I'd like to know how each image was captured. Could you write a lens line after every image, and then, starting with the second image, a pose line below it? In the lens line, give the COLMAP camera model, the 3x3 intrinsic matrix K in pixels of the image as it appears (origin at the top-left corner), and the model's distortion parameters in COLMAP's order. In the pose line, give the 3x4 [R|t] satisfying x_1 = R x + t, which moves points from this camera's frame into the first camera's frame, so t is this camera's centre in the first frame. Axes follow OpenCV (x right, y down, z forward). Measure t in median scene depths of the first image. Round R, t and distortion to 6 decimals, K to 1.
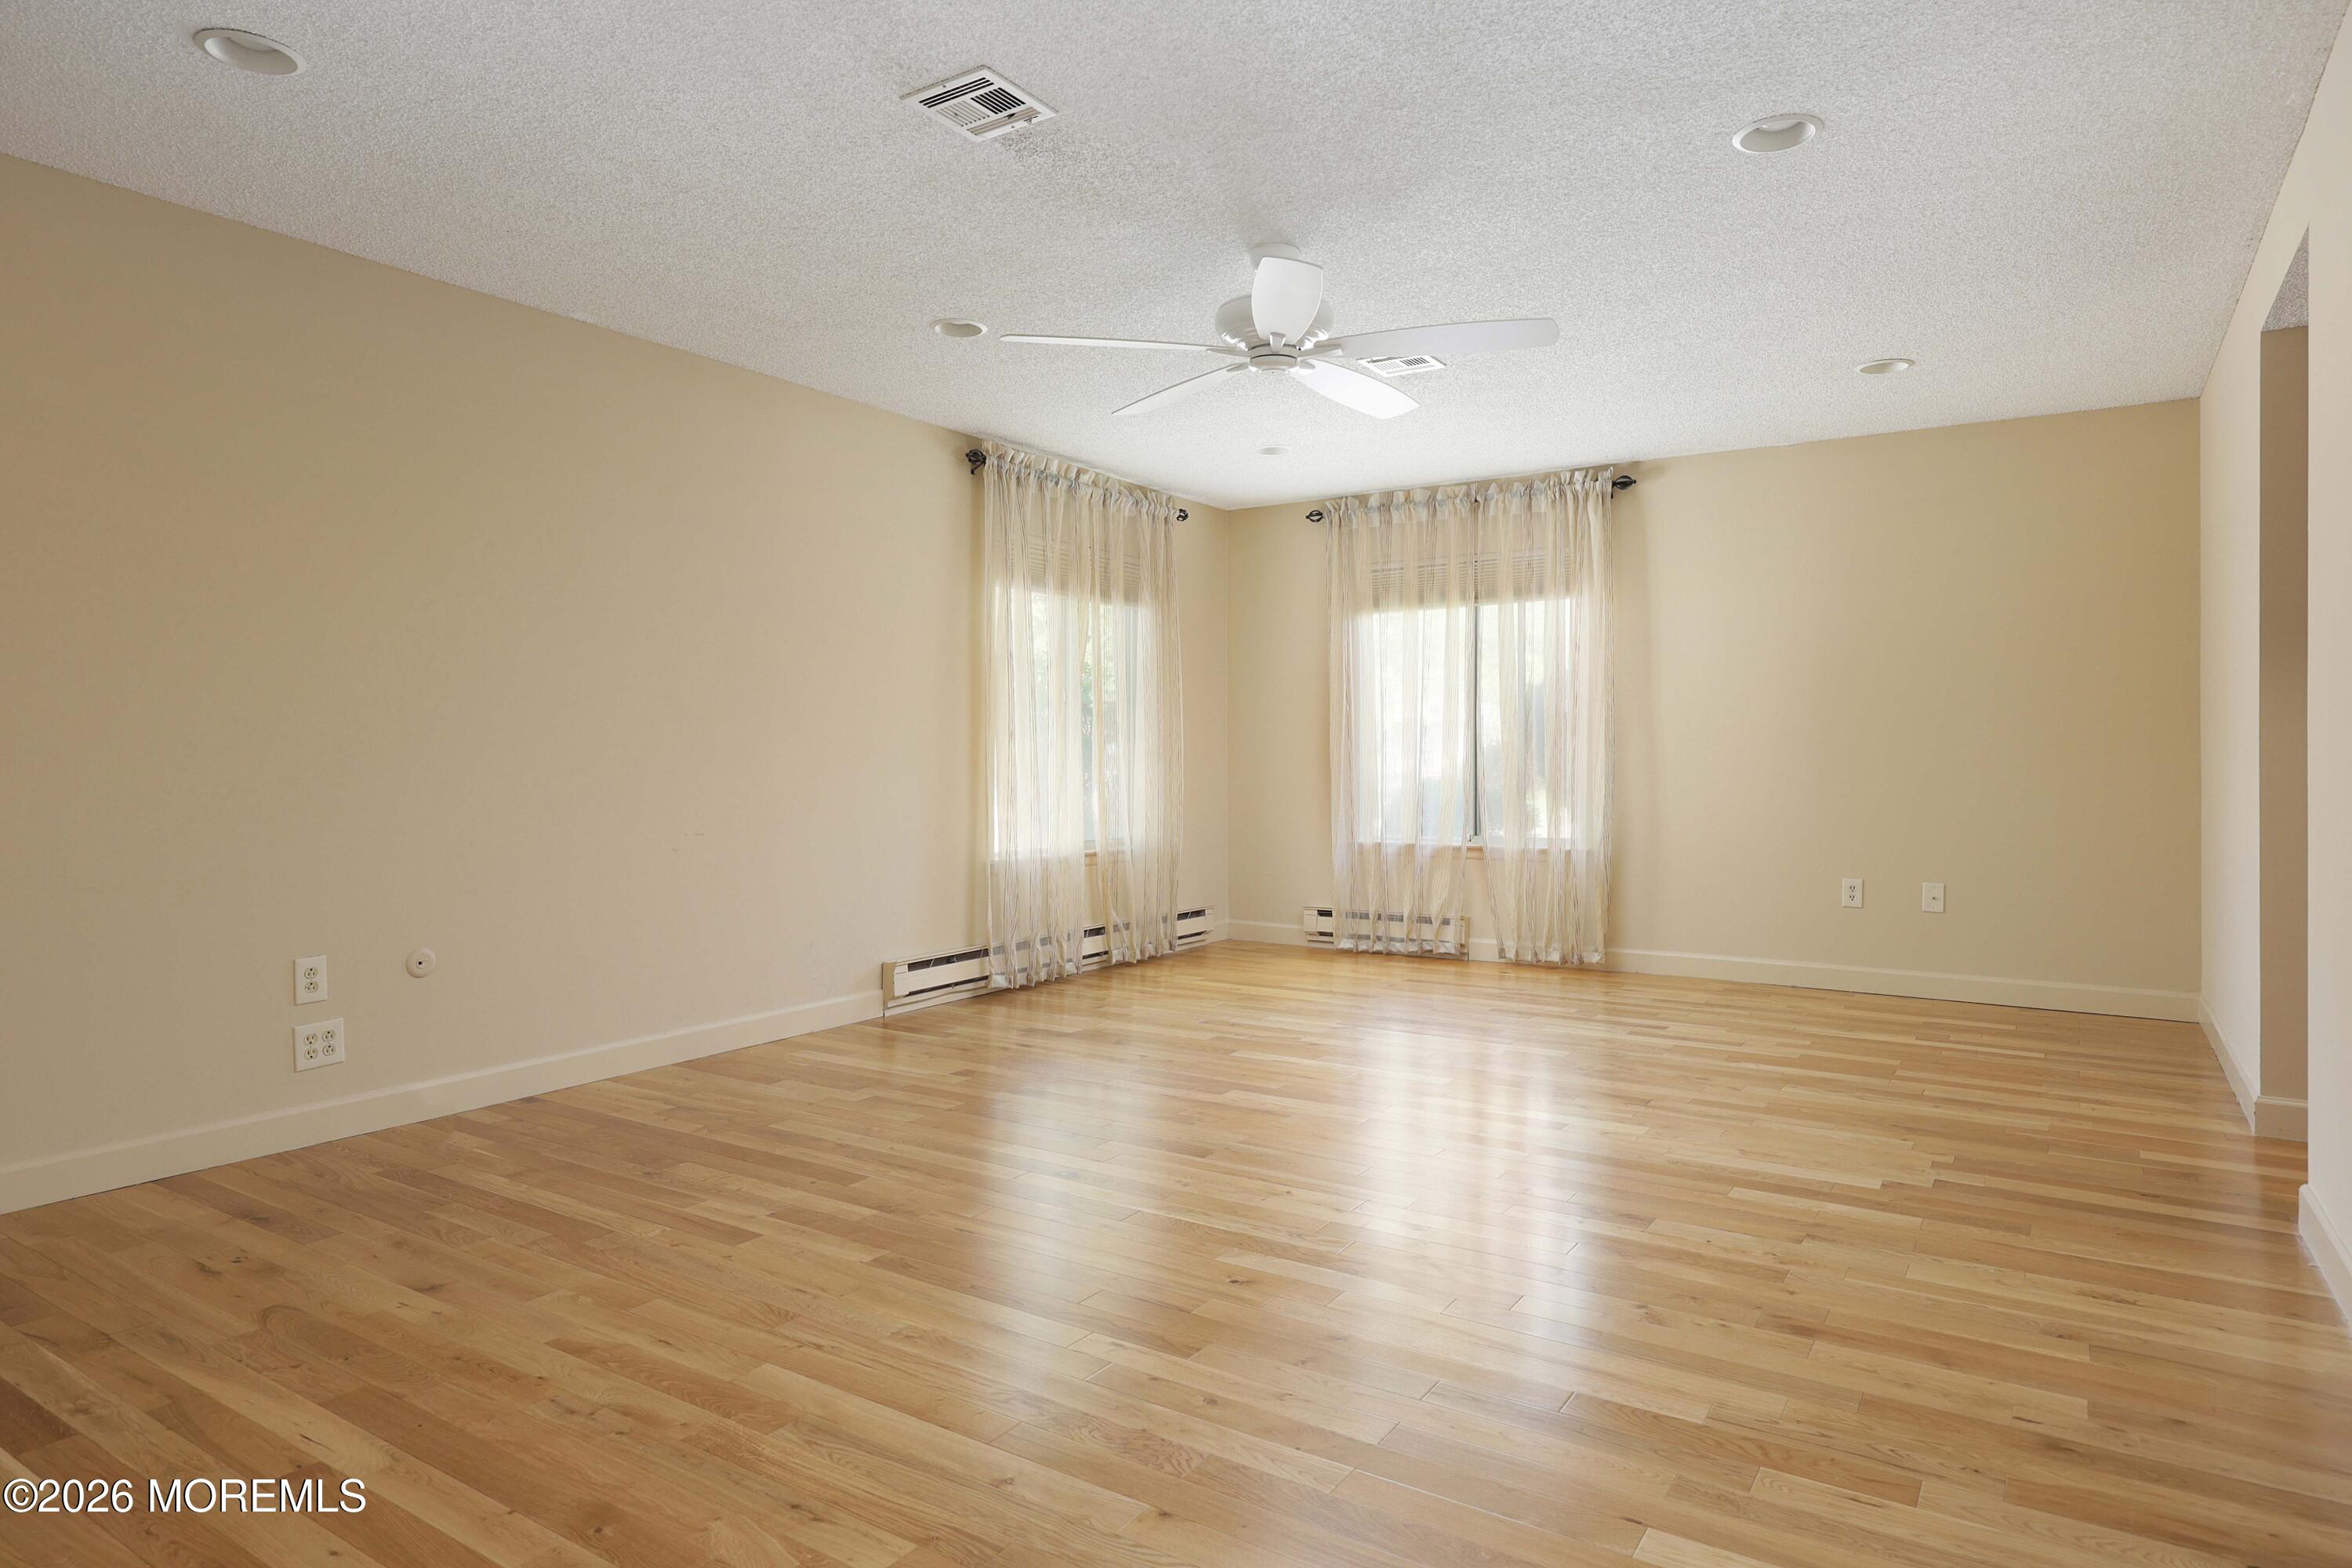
lens RADIAL K [[1335.9, 0, 1174.3], [0, 1335.9, 771.4], [0, 0, 1]] dist [-0.005819, 0.003817]
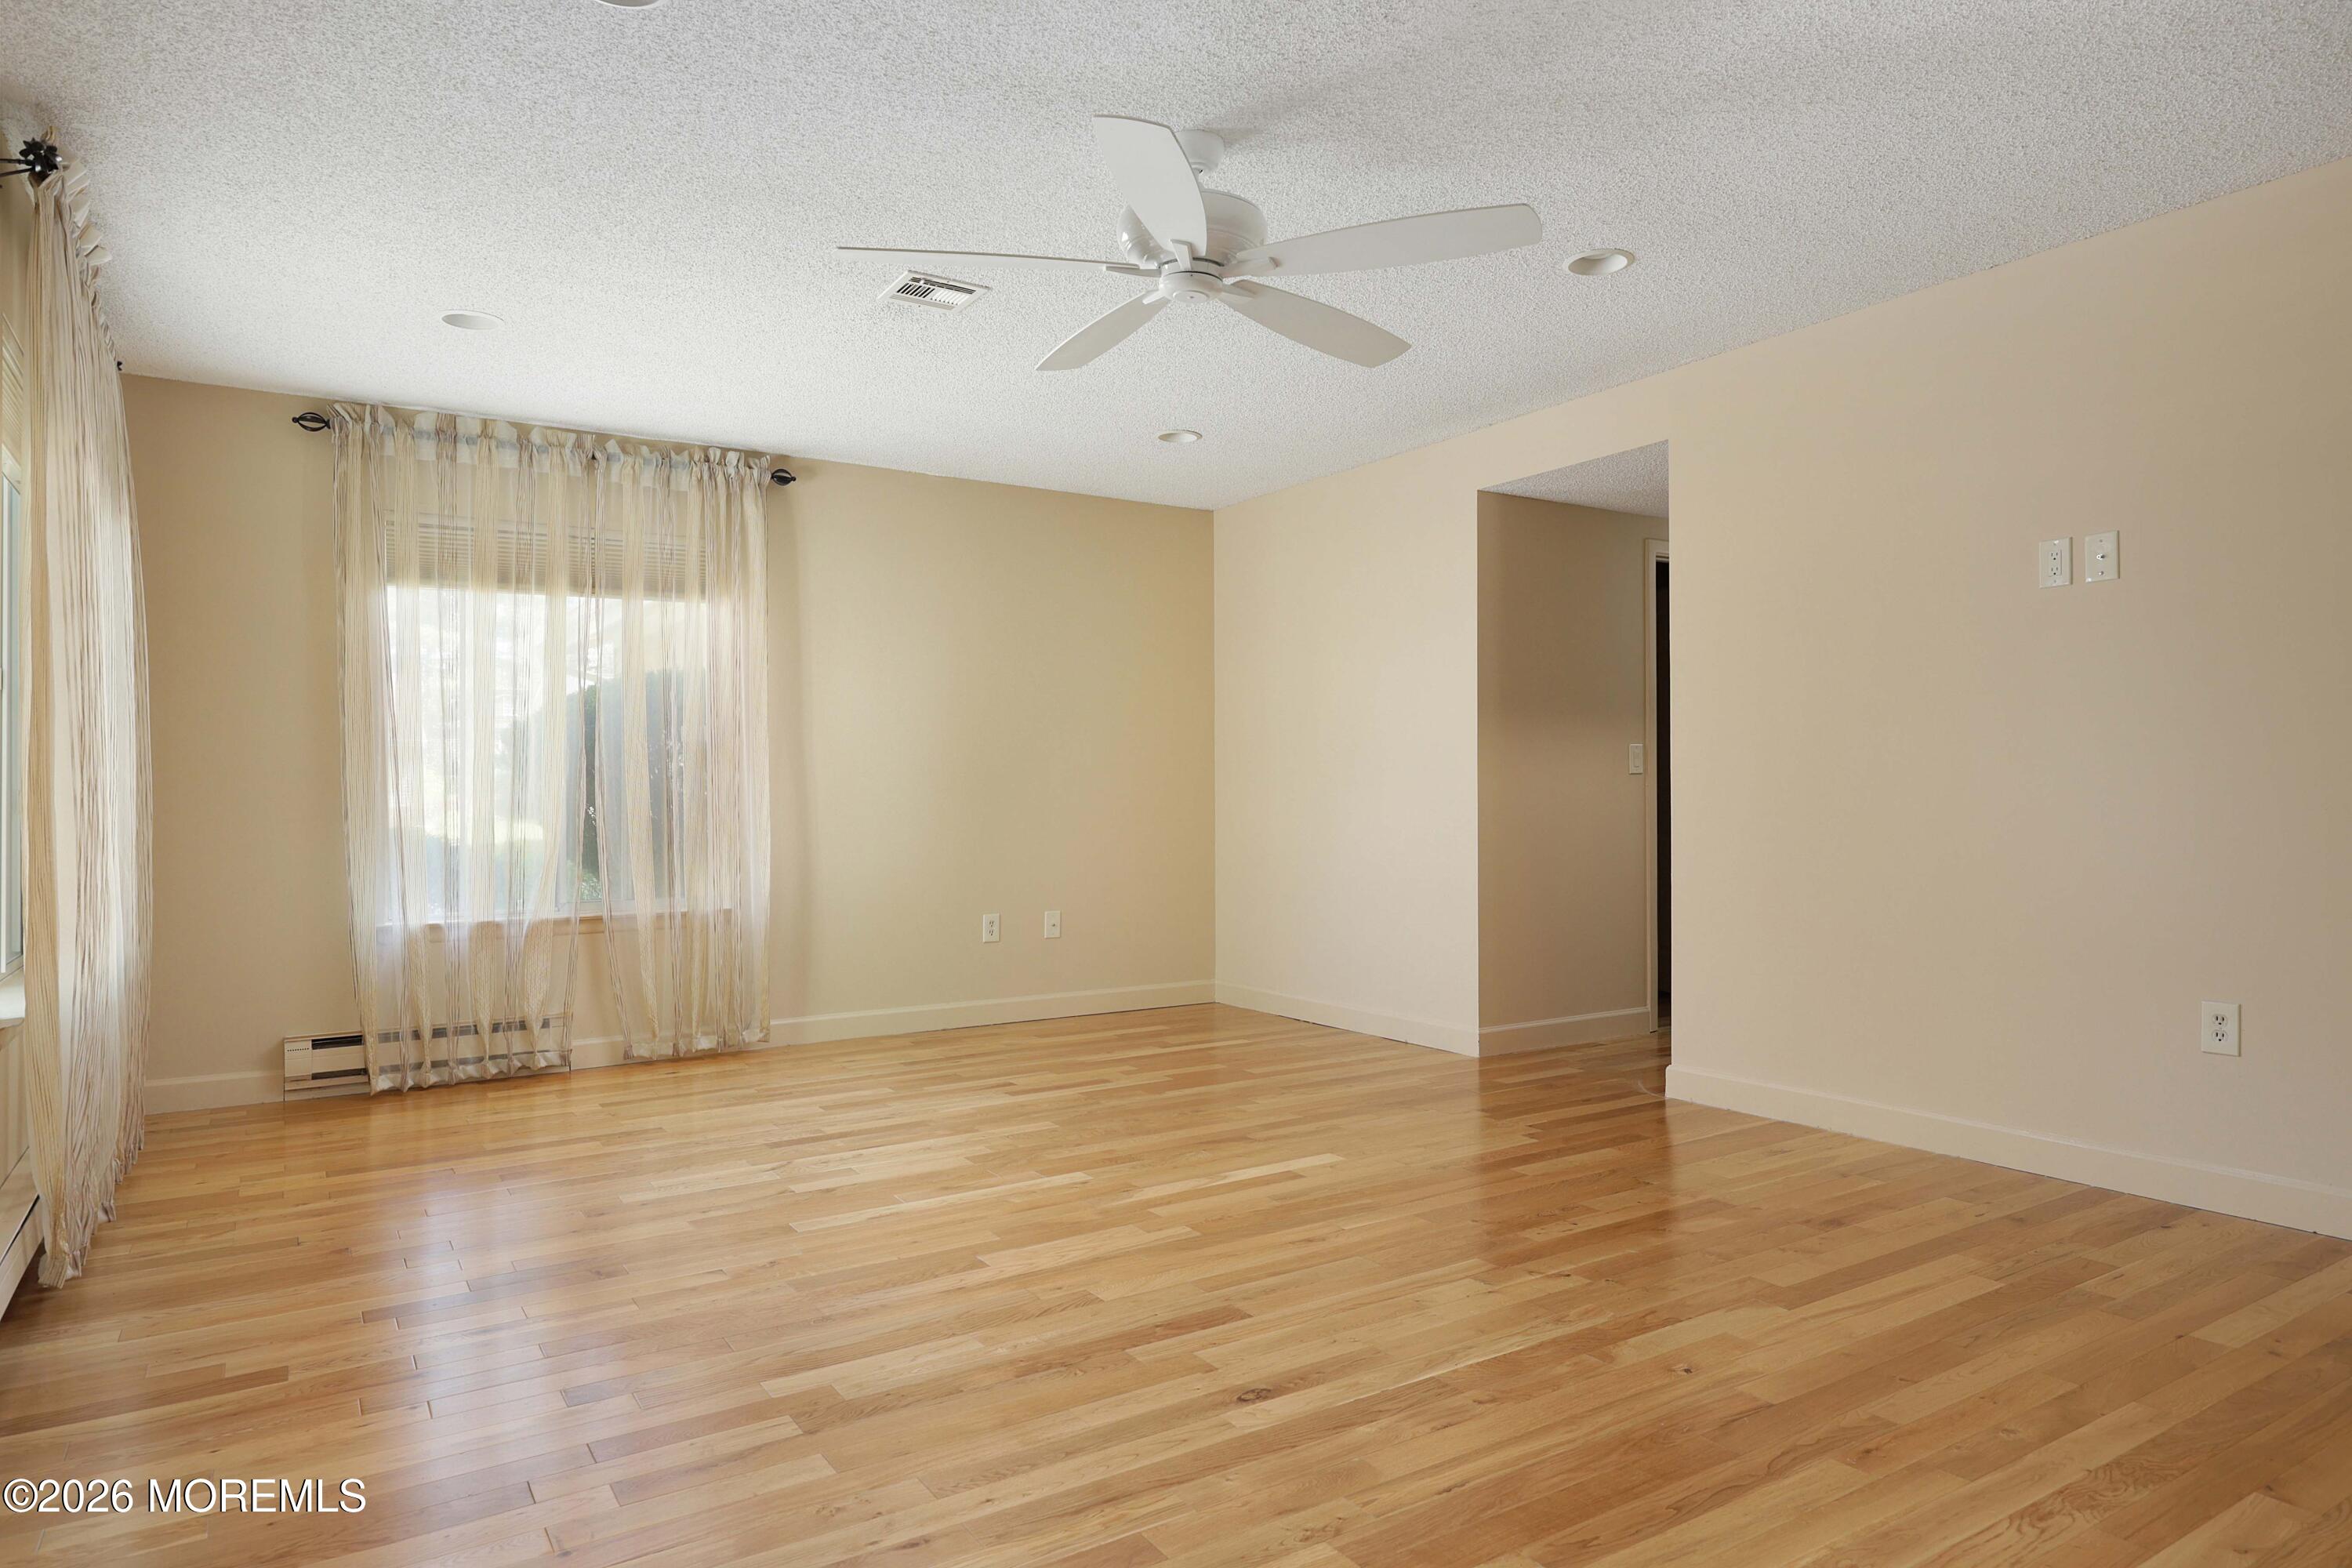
lens RADIAL K [[1442.4, 0, 1189.1], [0, 1442.4, 801.6], [0, 0, 1]] dist [-0.003158, 0.002619]
pose [[0.394101, -0.005942, 0.919048, -0.395592], [0.019717, 0.999804, -0.001990, -0.000126], [-0.918856, 0.018905, 0.394141, 0.377925]]
